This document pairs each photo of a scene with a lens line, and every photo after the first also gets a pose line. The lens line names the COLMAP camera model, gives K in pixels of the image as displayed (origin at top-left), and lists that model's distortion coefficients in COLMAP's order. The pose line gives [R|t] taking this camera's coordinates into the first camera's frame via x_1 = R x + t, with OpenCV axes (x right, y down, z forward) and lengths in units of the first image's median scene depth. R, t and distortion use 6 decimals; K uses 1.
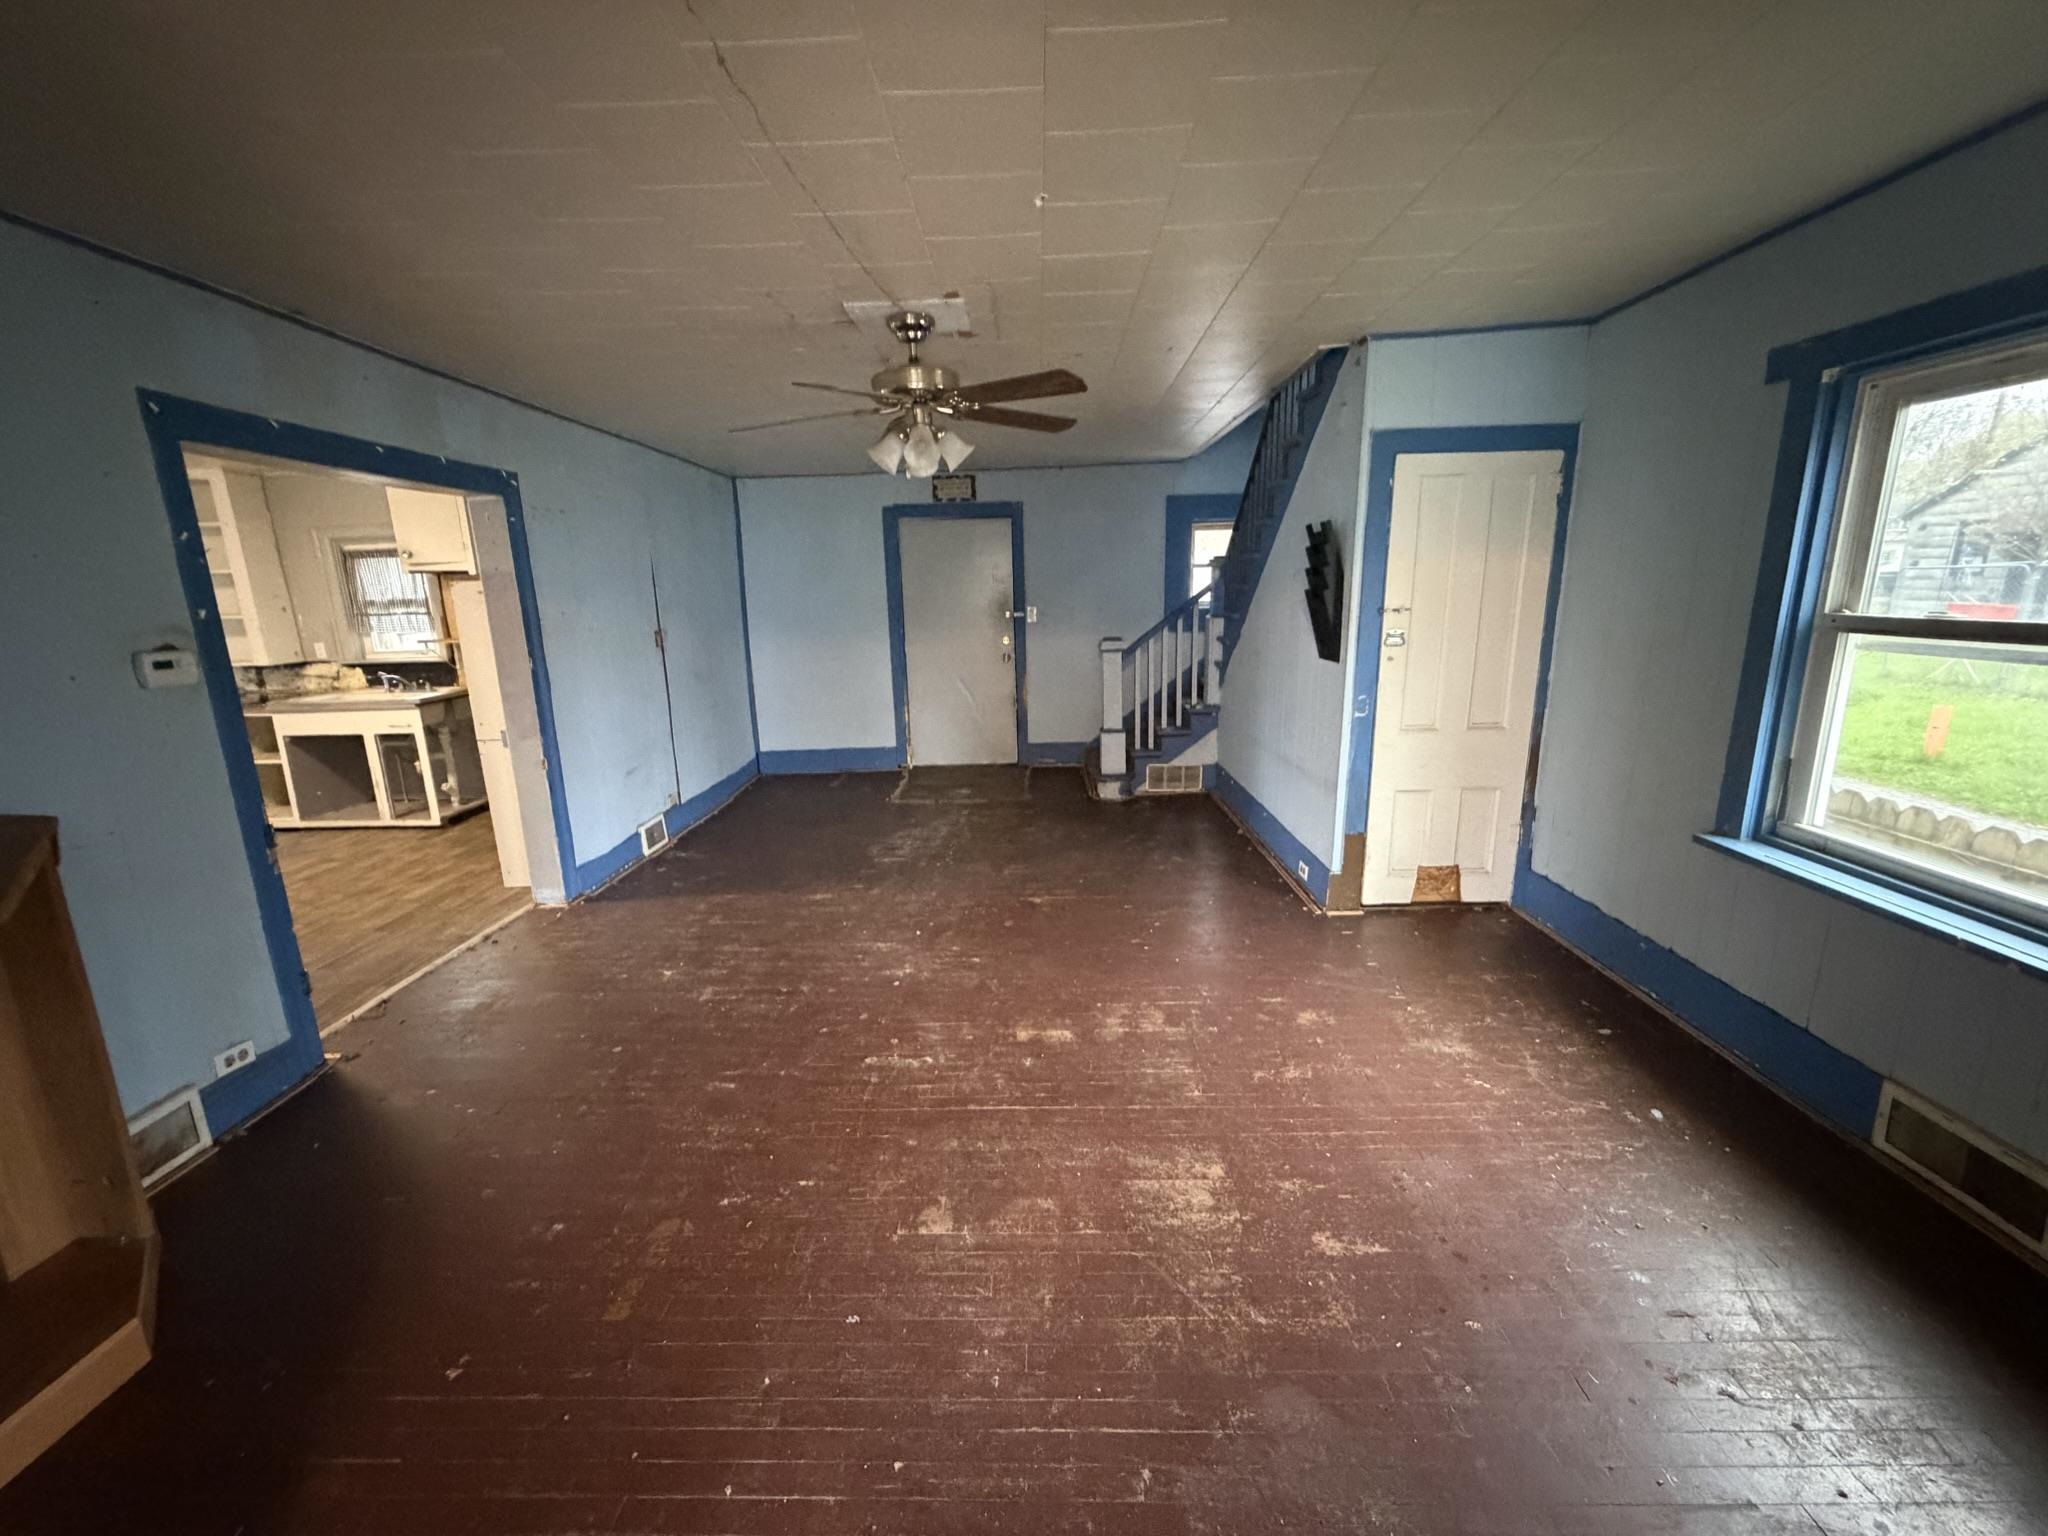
lens RADIAL K [[812.9, 0, 1021.6], [0, 812.9, 769.3], [0, 0, 1]] dist [-0.002461, -0.000758]
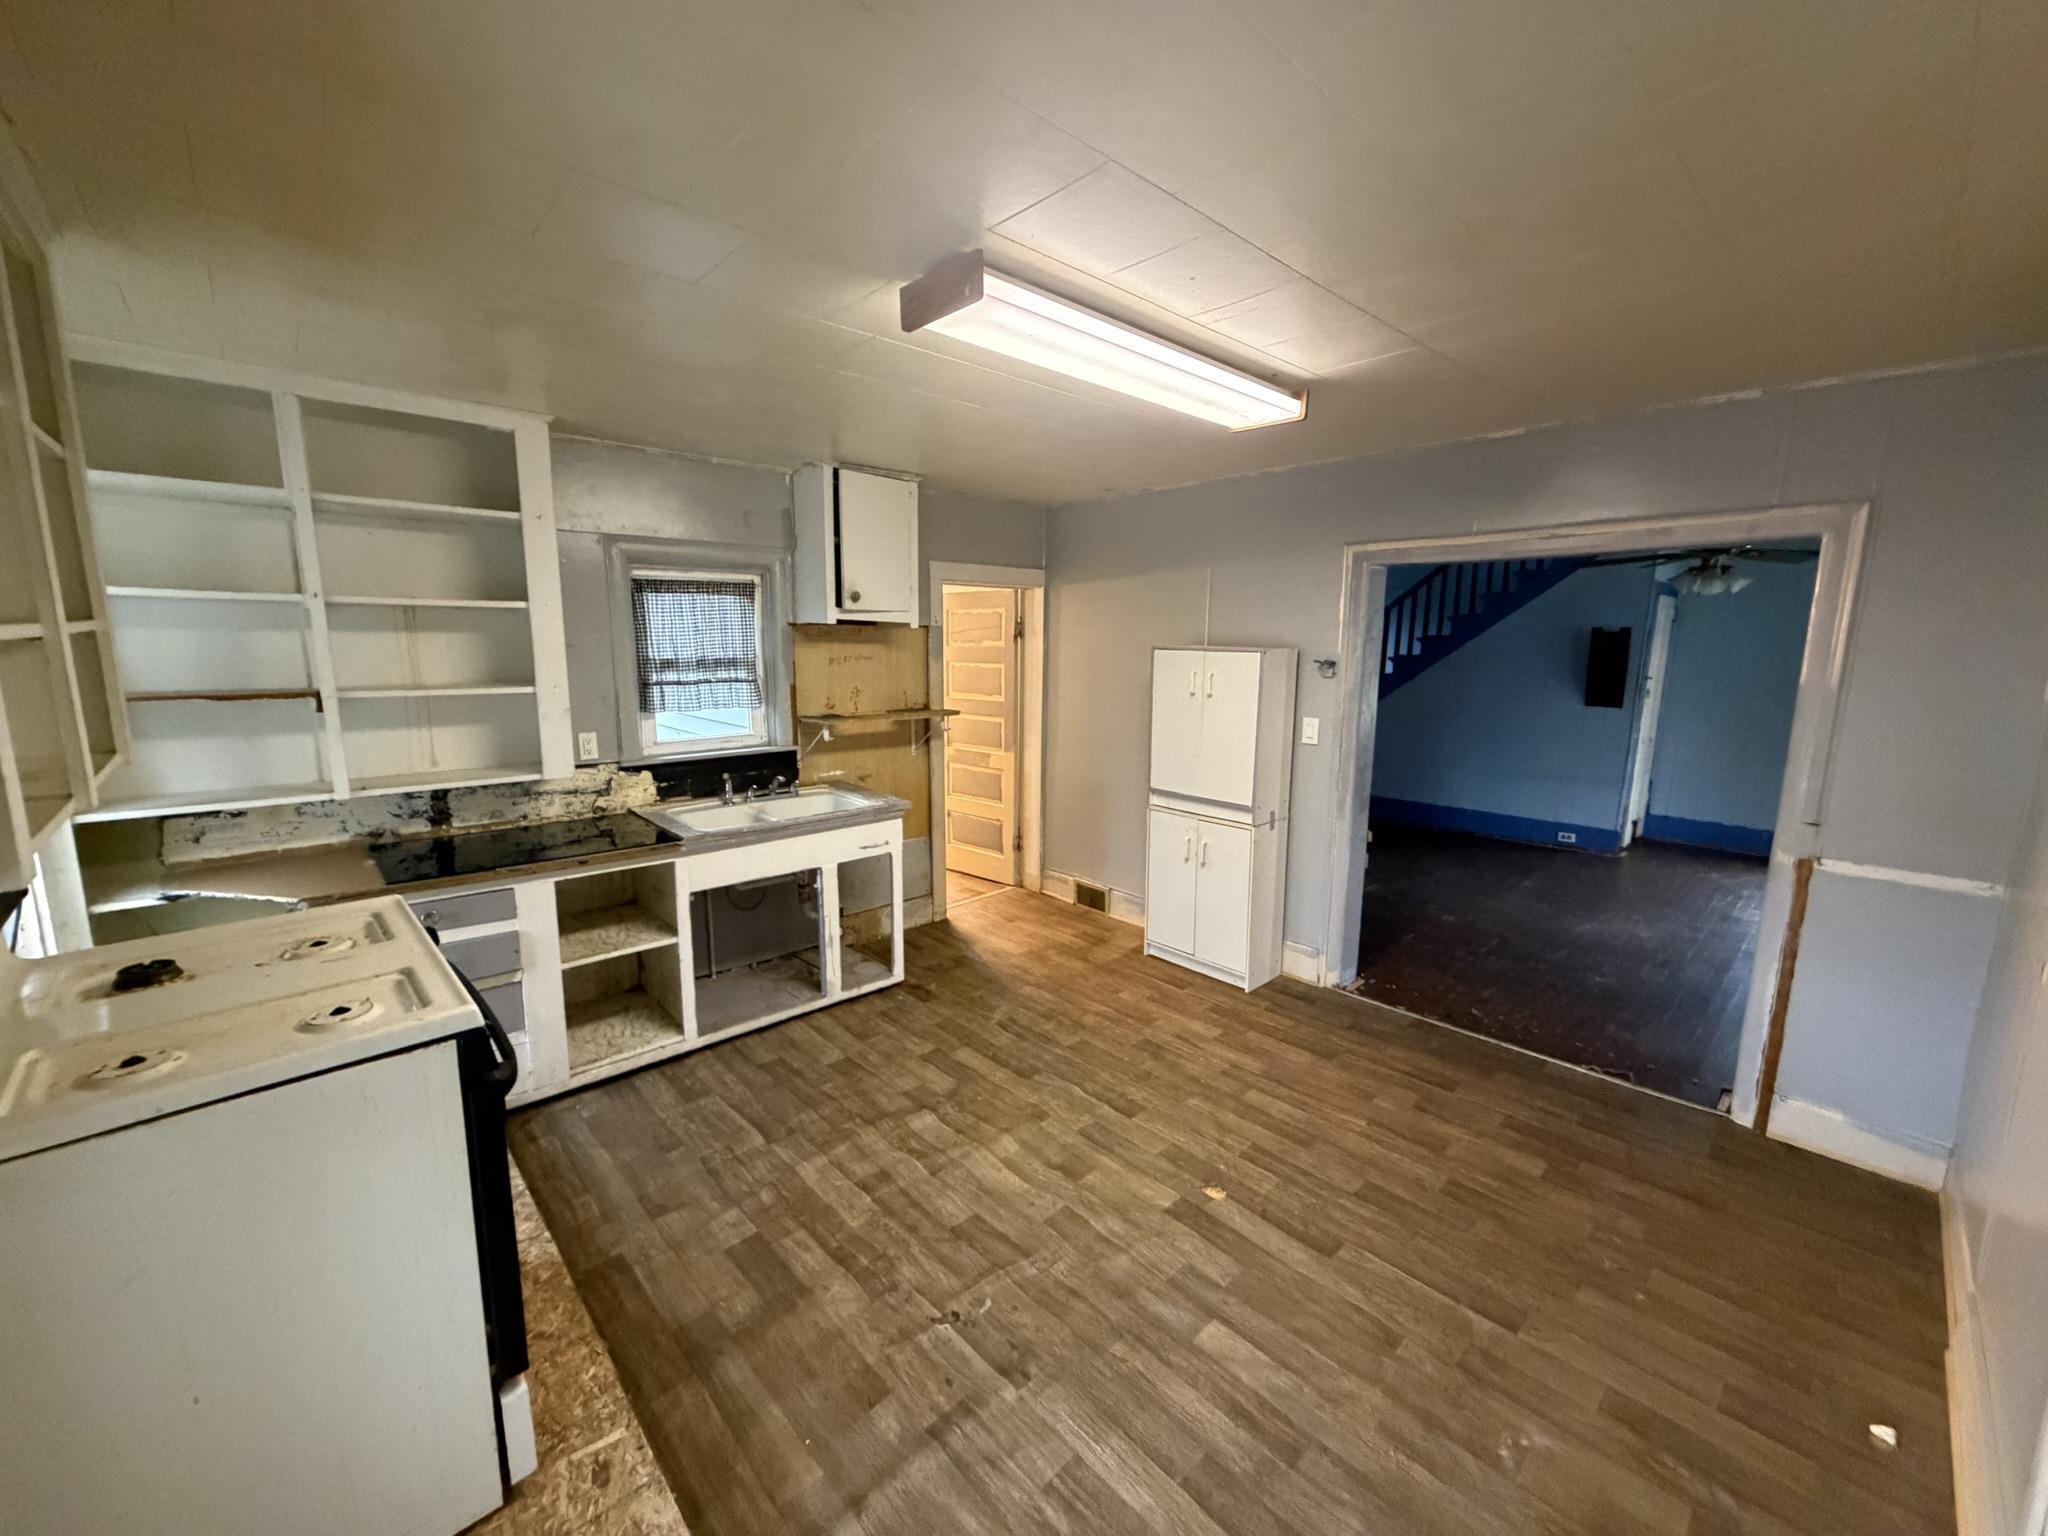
lens RADIAL K [[812.9, 0, 1016.7], [0, 812.9, 770.5], [0, 0, 1]] dist [-0.002461, -0.000758]
pose [[0.724406, -0.084962, 0.684118, -1.744745], [0.124332, 0.992205, -0.008431, -0.145985], [-0.678069, 0.091165, 0.729323, 0.635750]]
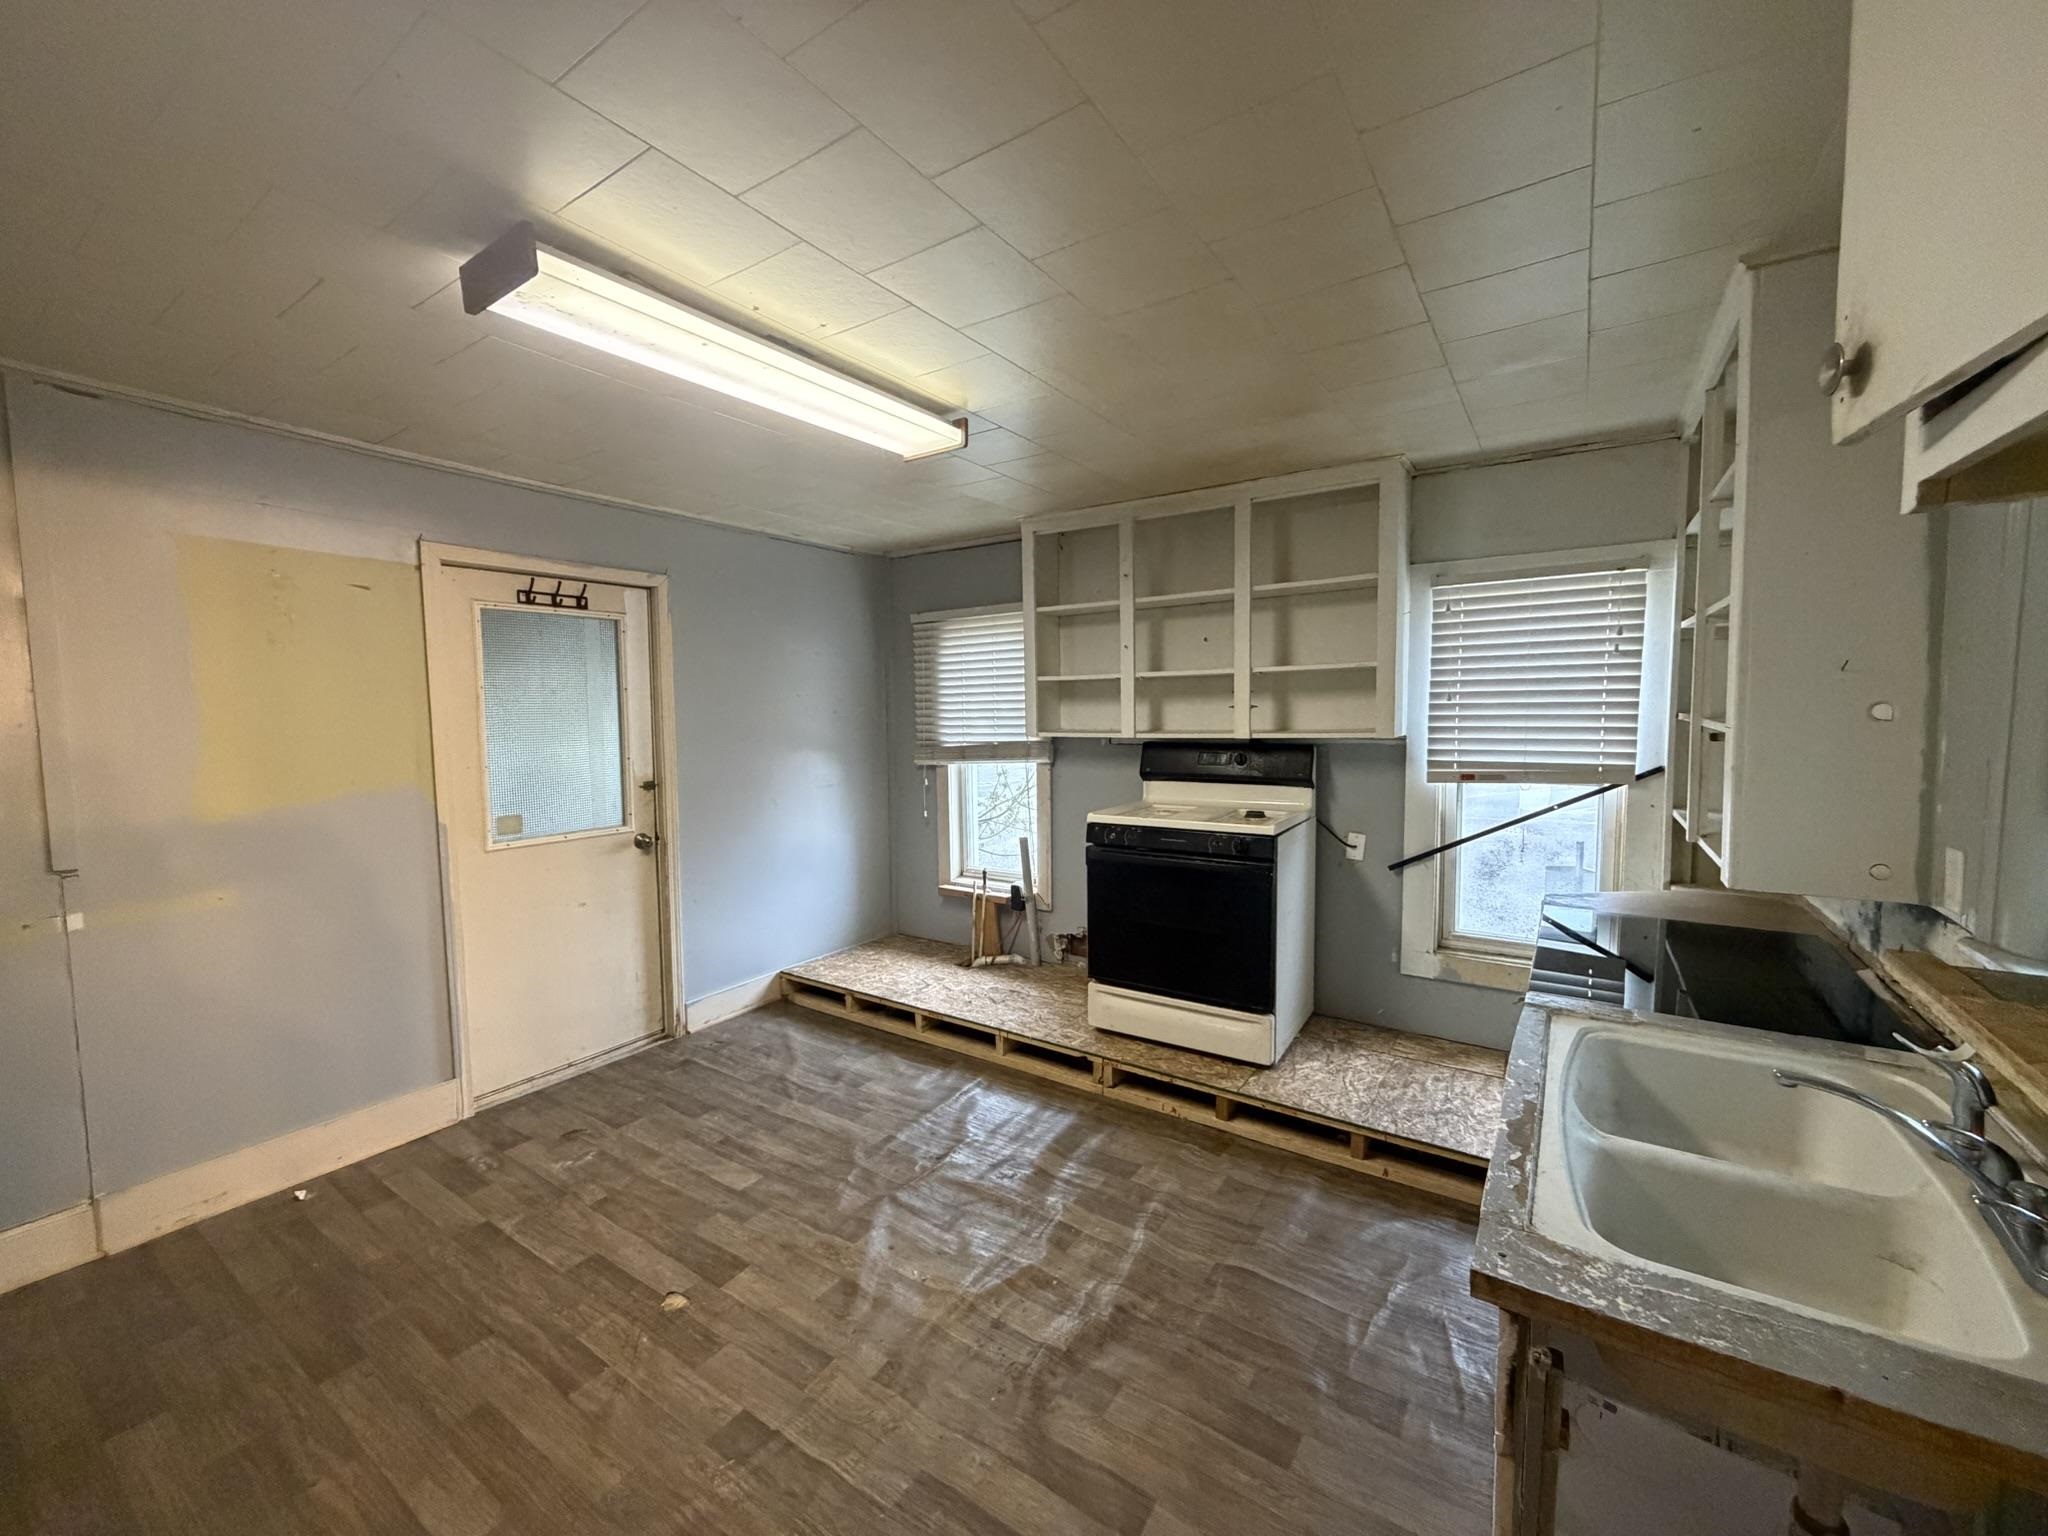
lens RADIAL K [[812.9, 0, 1023.9], [0, 812.9, 758.4], [0, 0, 1]] dist [-0.002461, -0.000758]
pose [[-0.537668, 0.093095, -0.838002, -0.825129], [-0.159539, 0.964699, 0.209531, -0.326897], [0.827926, 0.246352, -0.503835, 1.499058]]
